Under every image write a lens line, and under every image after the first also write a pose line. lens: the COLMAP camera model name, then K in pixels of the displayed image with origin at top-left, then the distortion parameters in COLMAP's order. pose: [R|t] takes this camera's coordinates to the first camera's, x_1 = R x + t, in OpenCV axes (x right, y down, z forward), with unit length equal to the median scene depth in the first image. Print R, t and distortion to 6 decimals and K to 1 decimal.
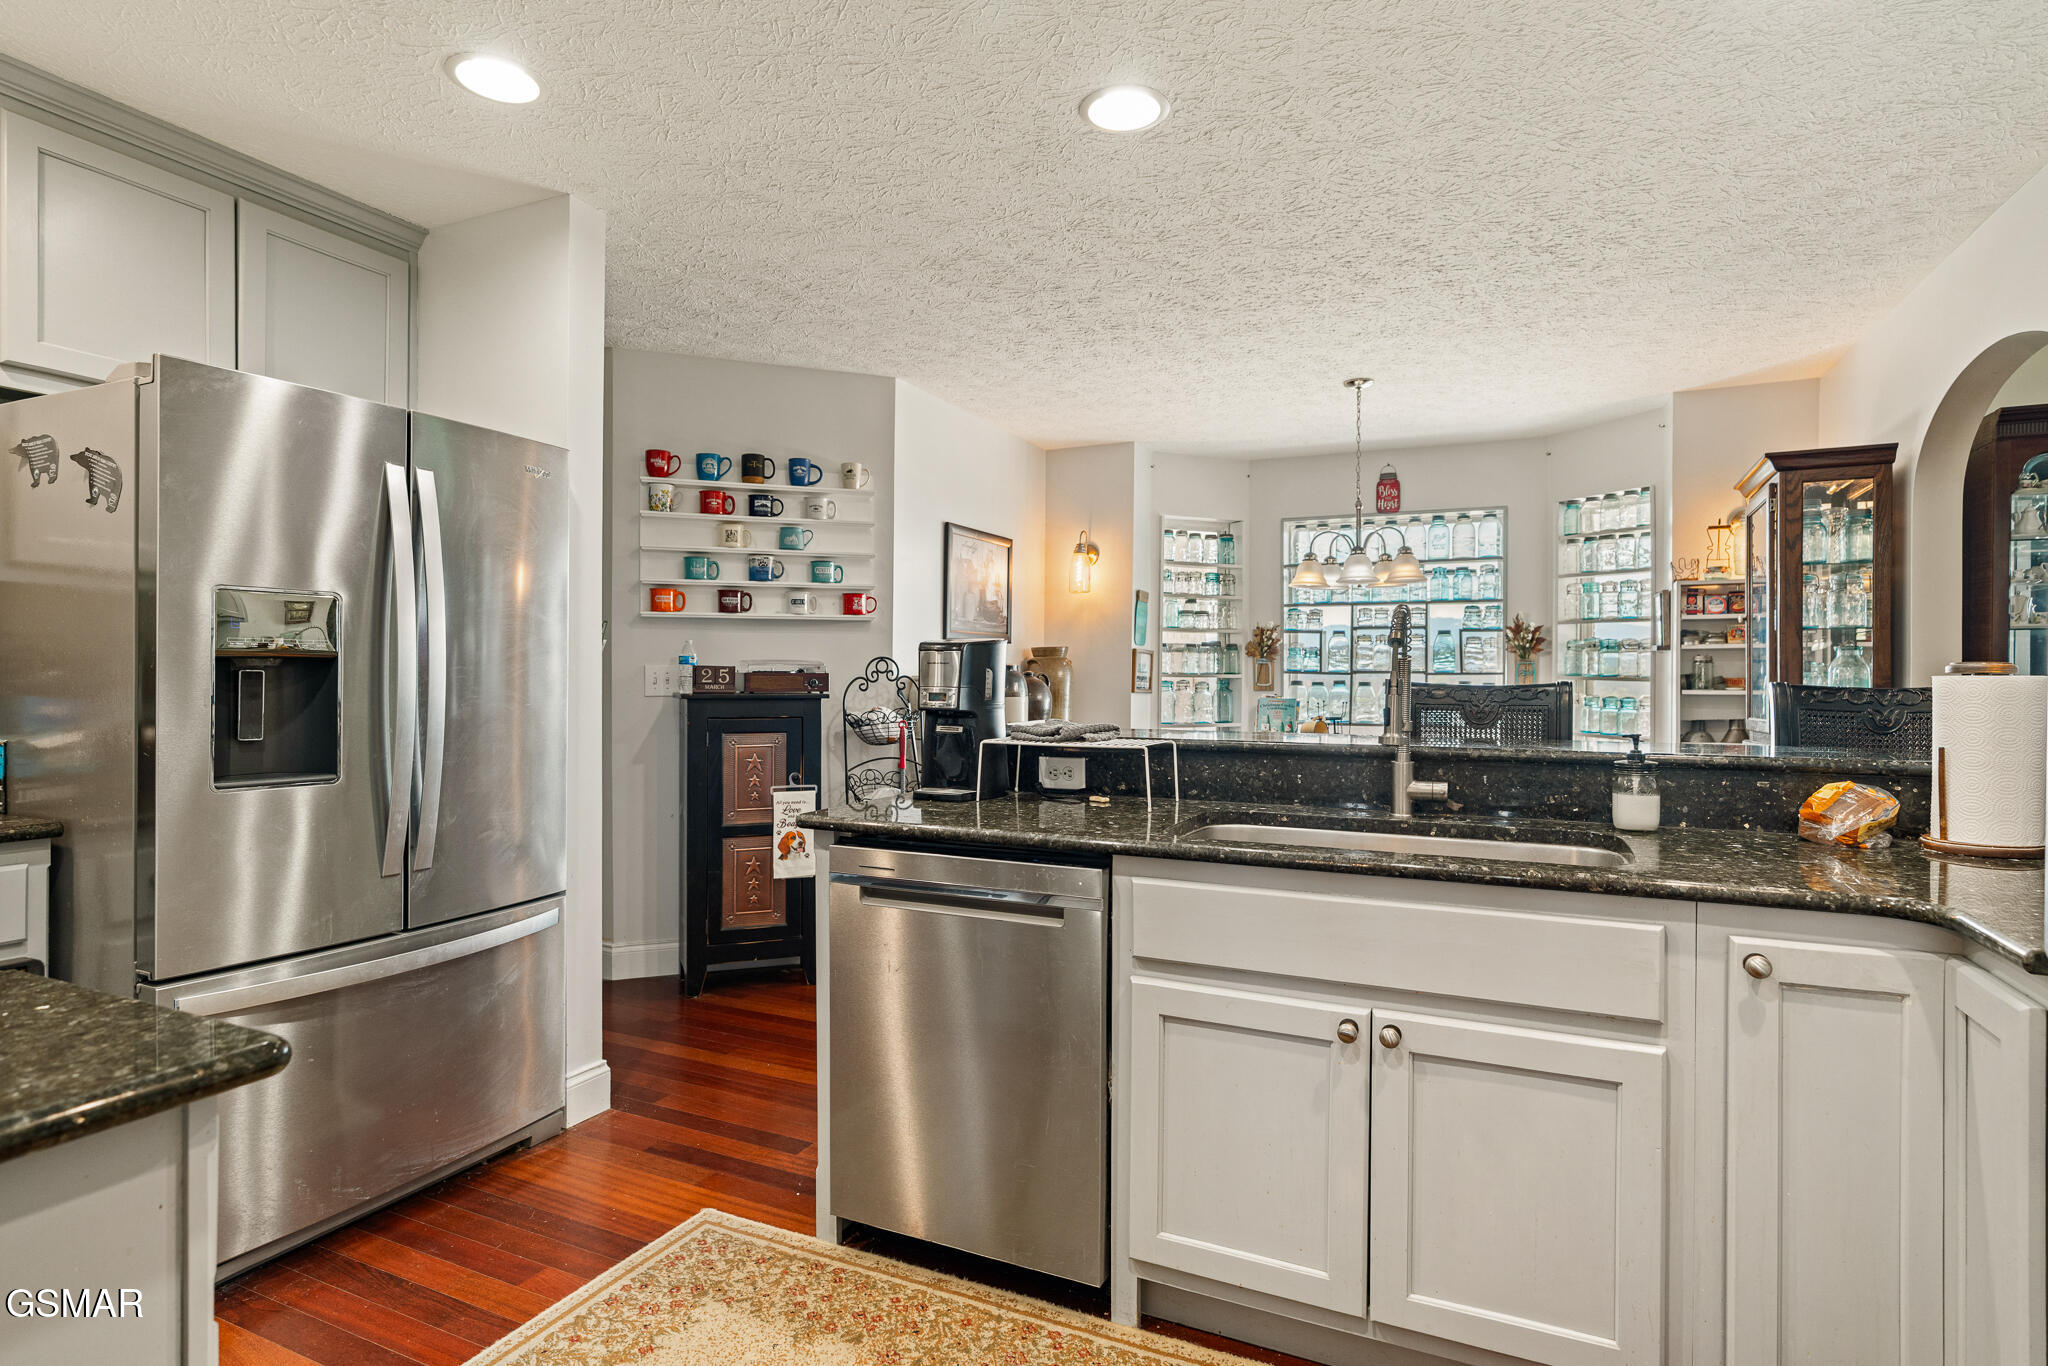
lens RADIAL K [[1028.9, 0, 1004.6], [0, 1028.9, 677.8], [0, 0, 1]] dist [-0.003812, -0.000178]
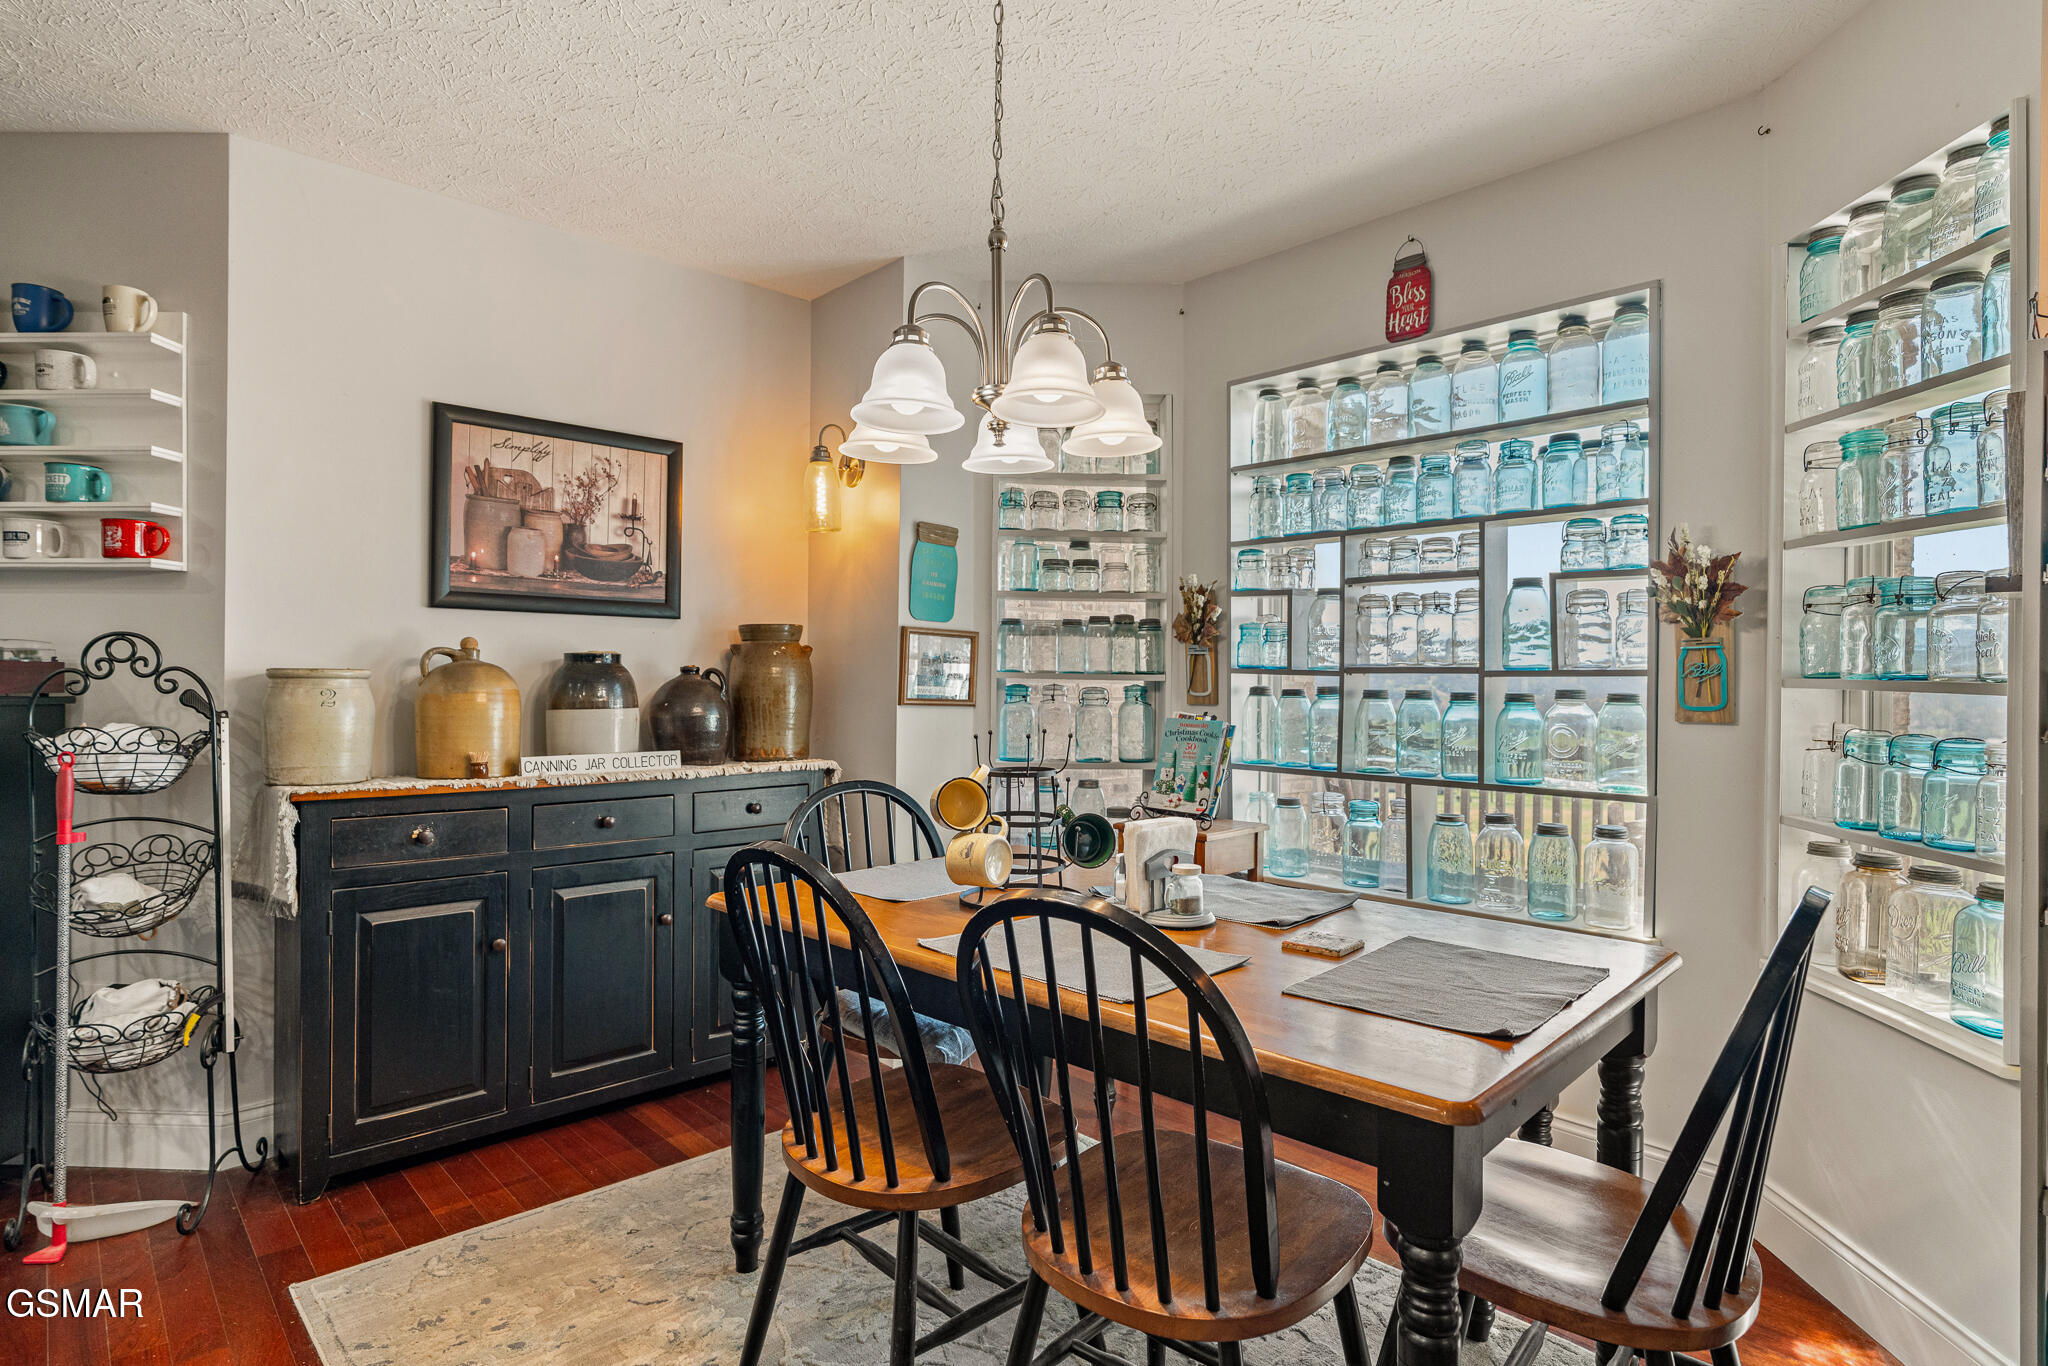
lens RADIAL K [[1050.4, 0, 1024.0], [0, 1050.4, 683.0], [0, 0, 1]] dist [-0.001100, 0.000157]
pose [[0.929981, 0.006921, -0.367544, 0.512399], [-0.008012, 0.999967, -0.001442, 0.003503], [0.367521, 0.004286, 0.930005, 0.633490]]
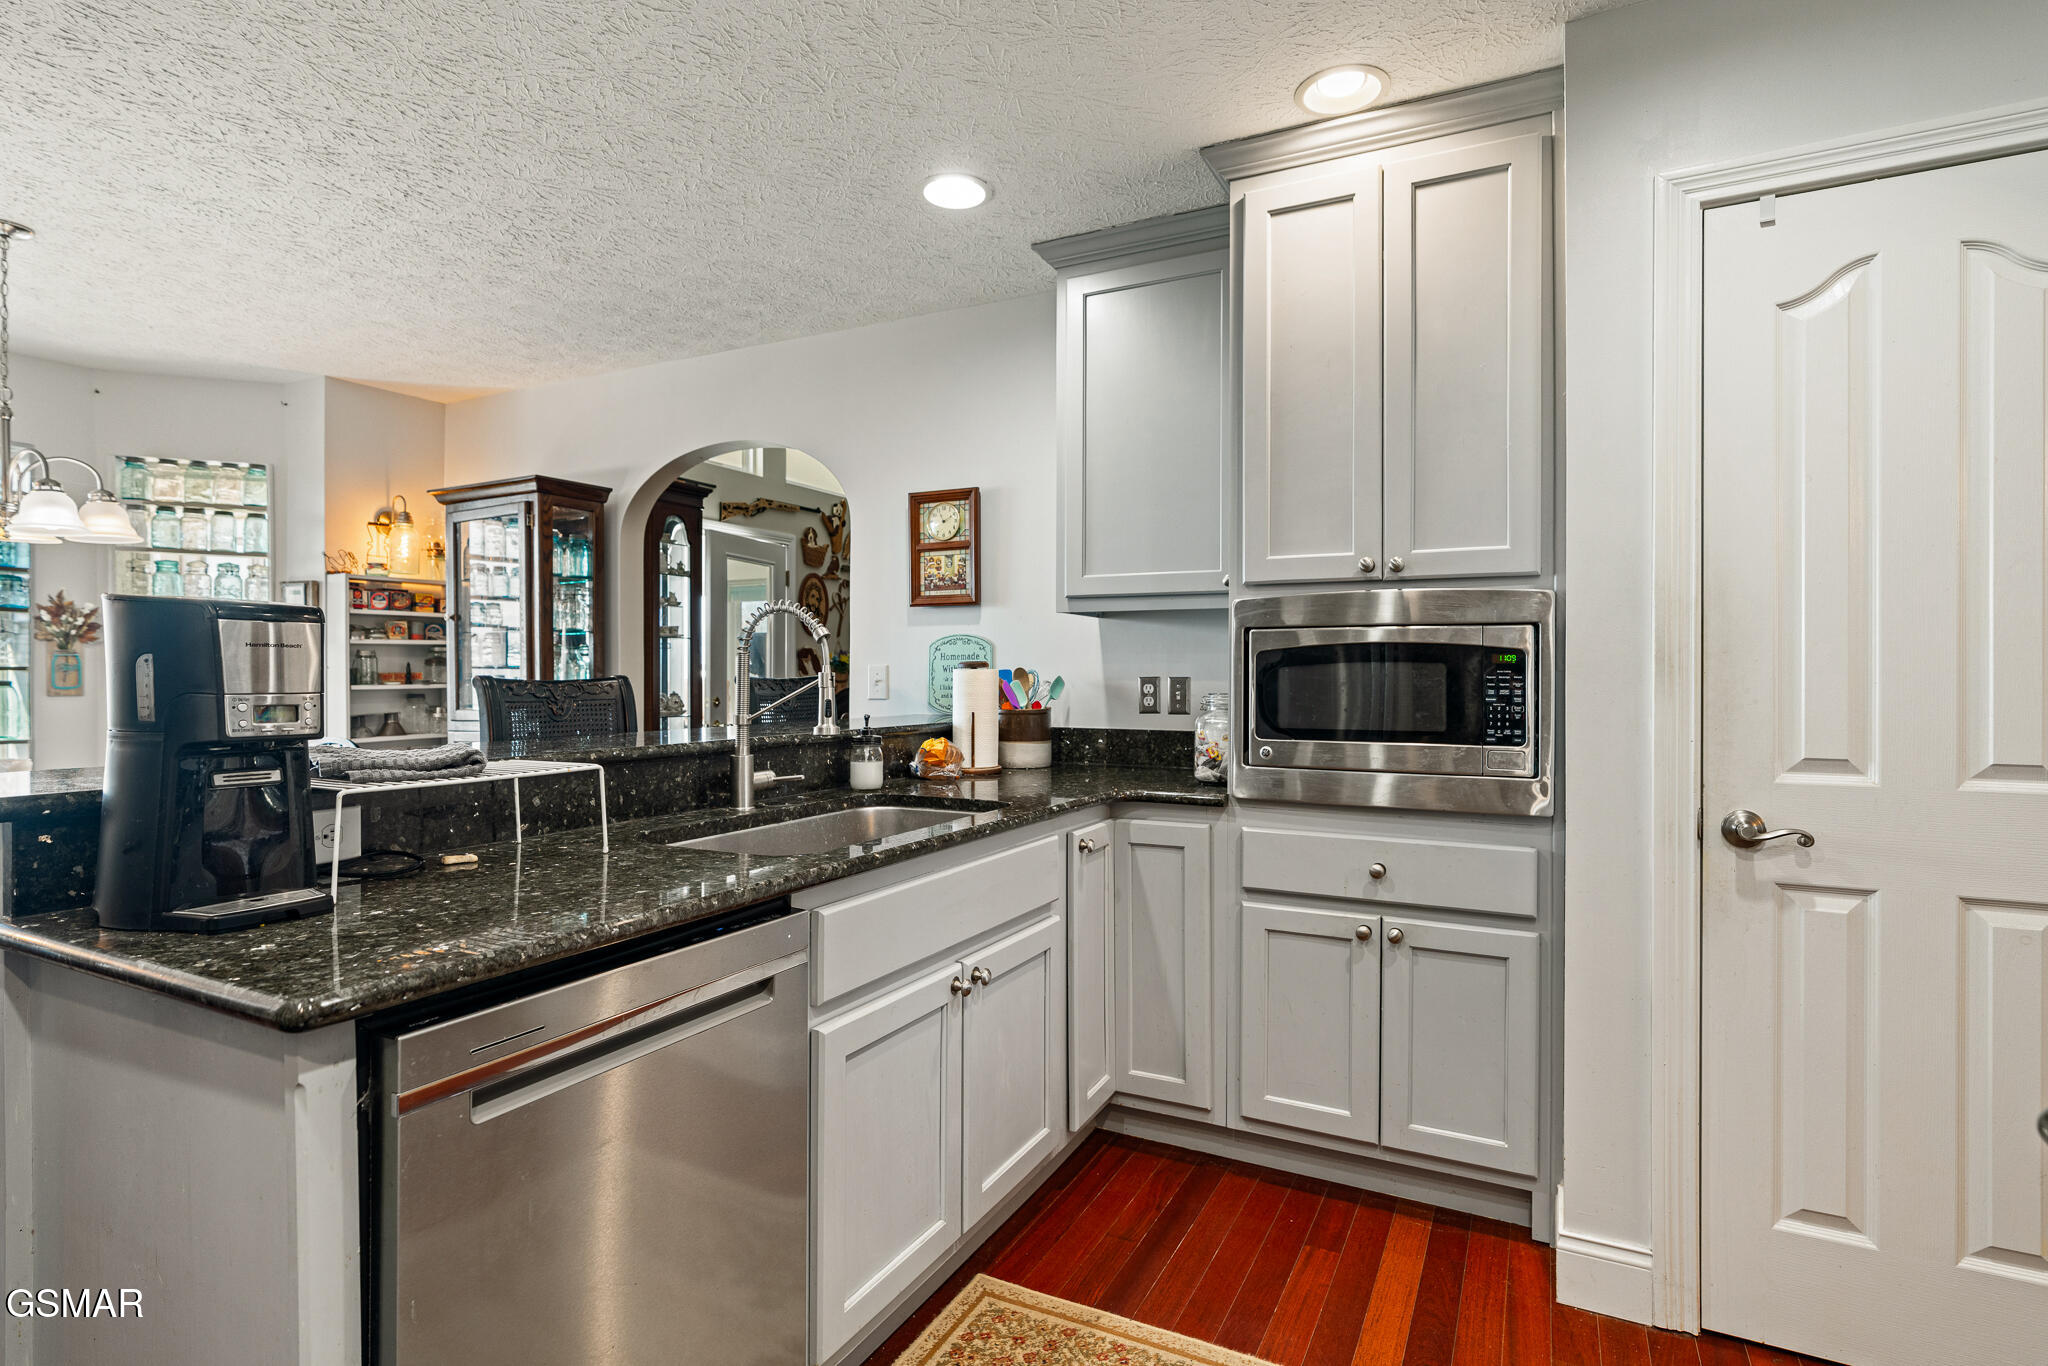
lens RADIAL K [[1028.9, 0, 1004.6], [0, 1028.9, 677.8], [0, 0, 1]] dist [-0.003812, -0.000178]
pose [[0.046633, -0.007393, 0.998885, -0.286888], [0.003905, 0.999966, 0.007219, -0.000037], [-0.998904, 0.003564, 0.046660, 0.329222]]
